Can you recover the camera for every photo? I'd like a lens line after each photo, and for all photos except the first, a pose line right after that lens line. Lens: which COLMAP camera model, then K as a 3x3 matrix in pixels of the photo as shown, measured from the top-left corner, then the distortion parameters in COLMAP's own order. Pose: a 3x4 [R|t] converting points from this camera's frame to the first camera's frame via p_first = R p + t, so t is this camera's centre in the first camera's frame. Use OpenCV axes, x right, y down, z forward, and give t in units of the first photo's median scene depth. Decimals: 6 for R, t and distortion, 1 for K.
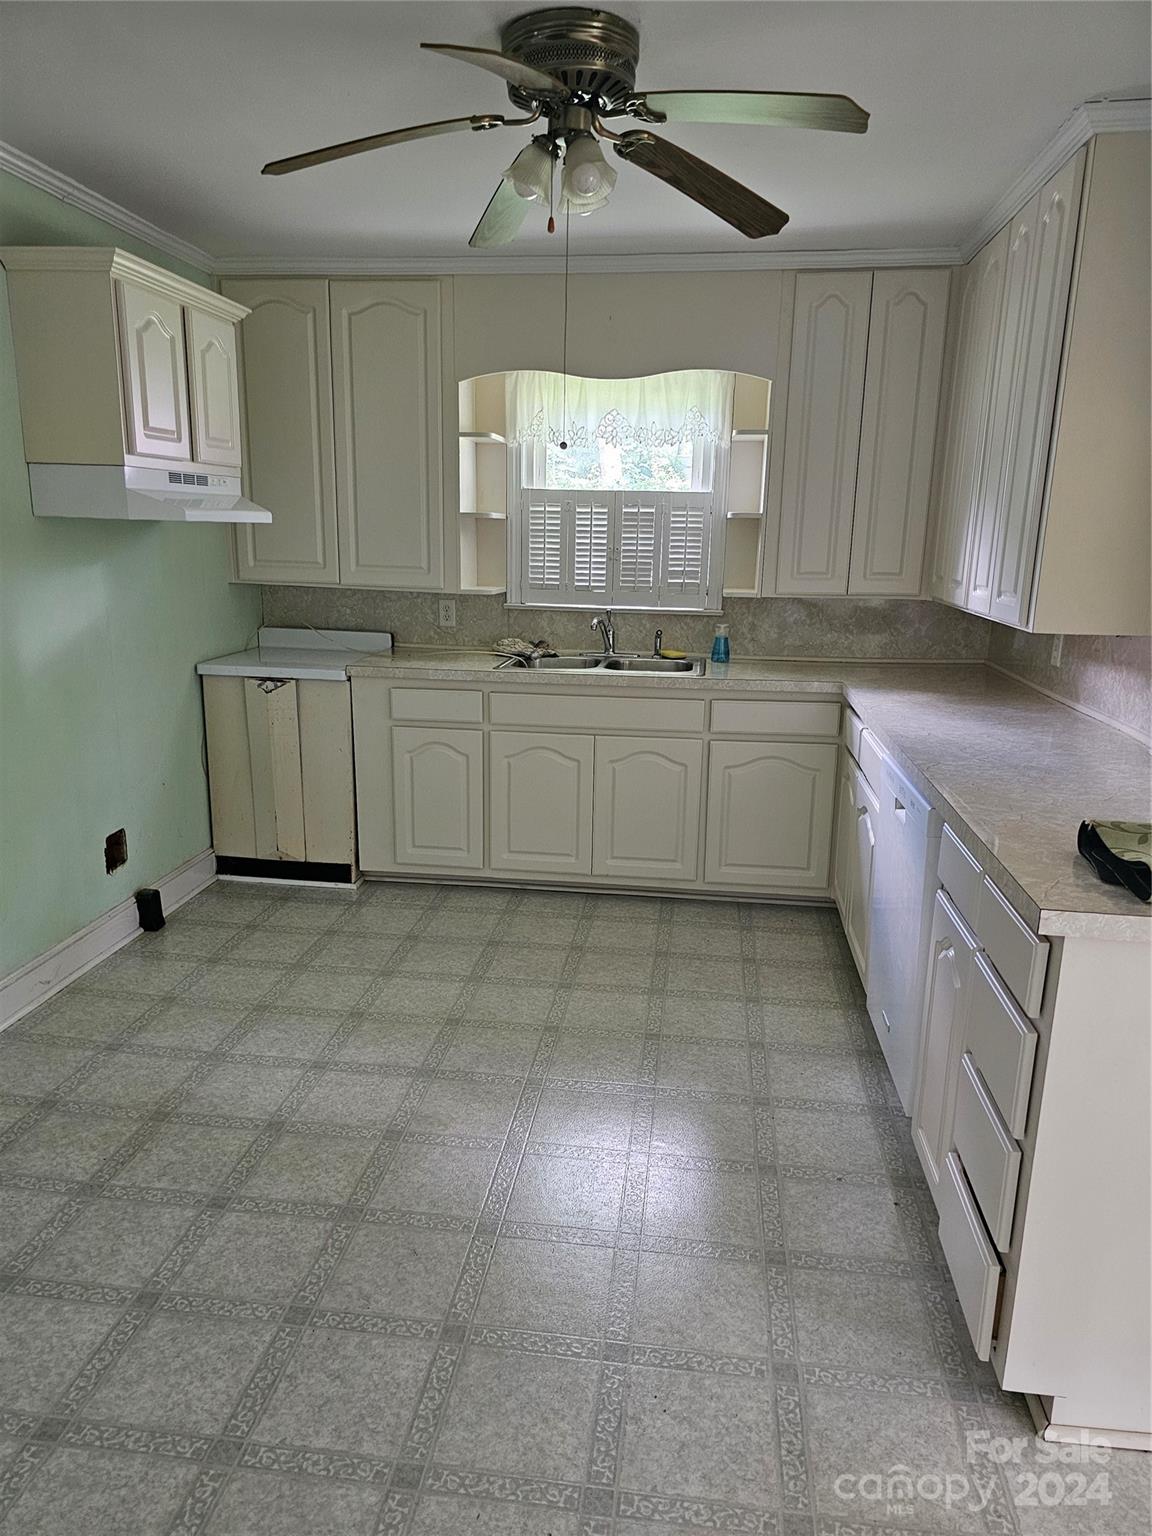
lens RADIAL K [[1001.0, 0, 576.0], [0, 1001.0, 768.0], [0, 0, 1]] dist [0.051092, -0.047032]
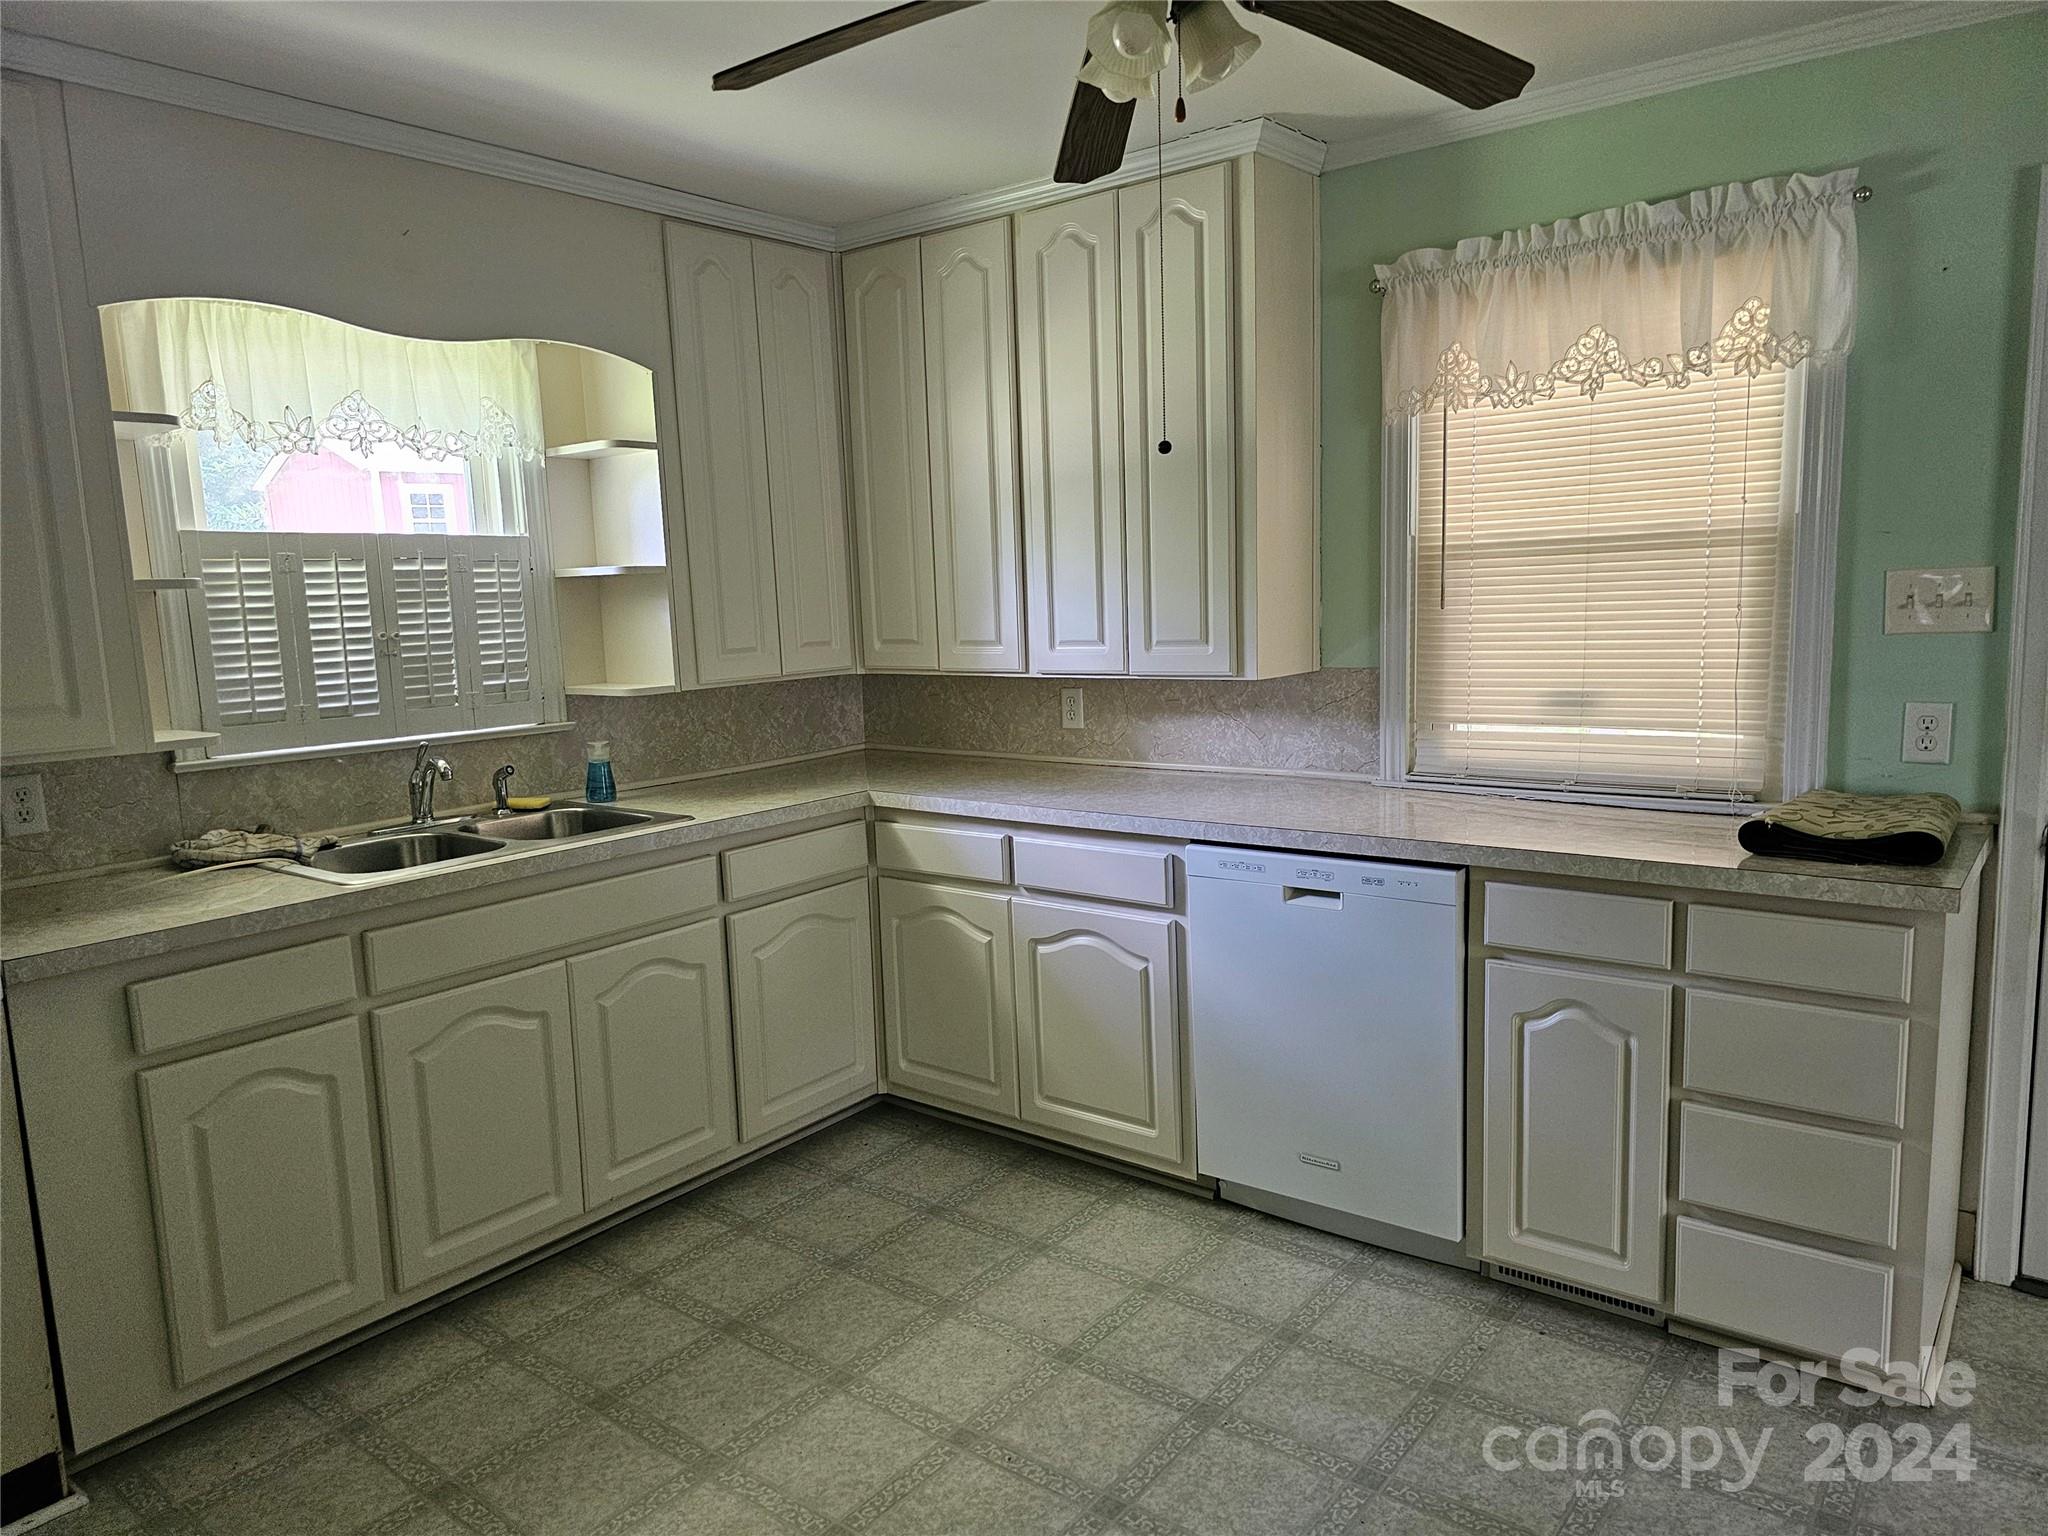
lens RADIAL K [[1334.6, 0, 1019.4], [0, 1334.6, 759.3], [0, 0, 1]] dist [0.051092, -0.047032]
pose [[0.533963, -0.143949, 0.833164, -0.406102], [0.242975, 0.969960, 0.011865, -0.078757], [-0.809844, 0.196103, 0.552899, 0.329349]]
